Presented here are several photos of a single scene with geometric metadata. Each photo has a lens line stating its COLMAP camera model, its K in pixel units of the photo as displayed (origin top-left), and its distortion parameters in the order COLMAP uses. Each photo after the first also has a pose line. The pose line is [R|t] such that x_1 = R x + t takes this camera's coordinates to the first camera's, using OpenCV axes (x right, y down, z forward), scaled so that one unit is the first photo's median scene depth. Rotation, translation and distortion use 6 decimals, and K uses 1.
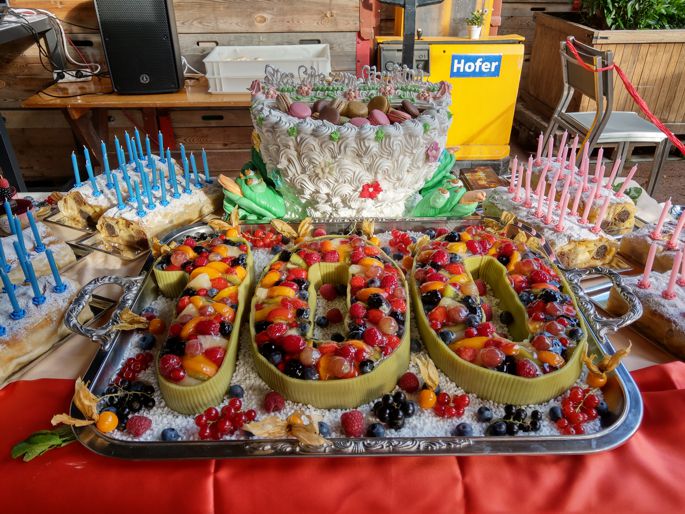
lens RADIAL K [[529.9, 0, 342.7], [0, 529.9, 254.9], [0, 0, 1]] dist [0.013875, -0.009298]
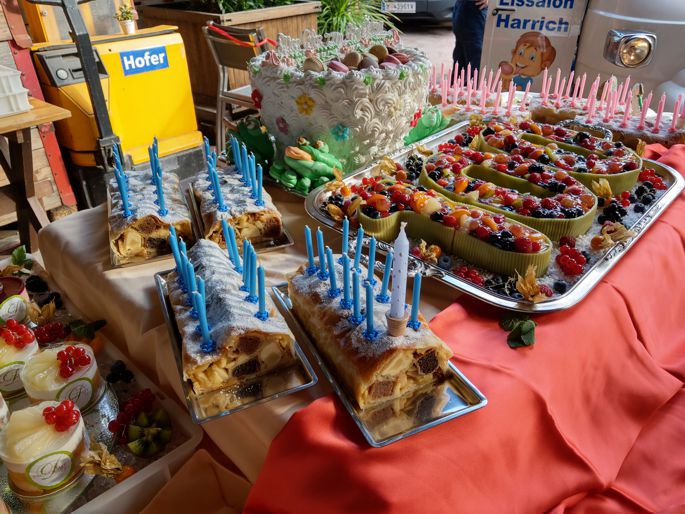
lens RADIAL K [[529.9, 0, 340.9], [0, 529.9, 256.8], [0, 0, 1]] dist [0.013875, -0.009298]
pose [[0.715188, -0.375887, 0.589249, -0.206392], [0.375118, 0.917791, 0.130177, -0.014125], [-0.589740, 0.127937, 0.797395, 0.049258]]
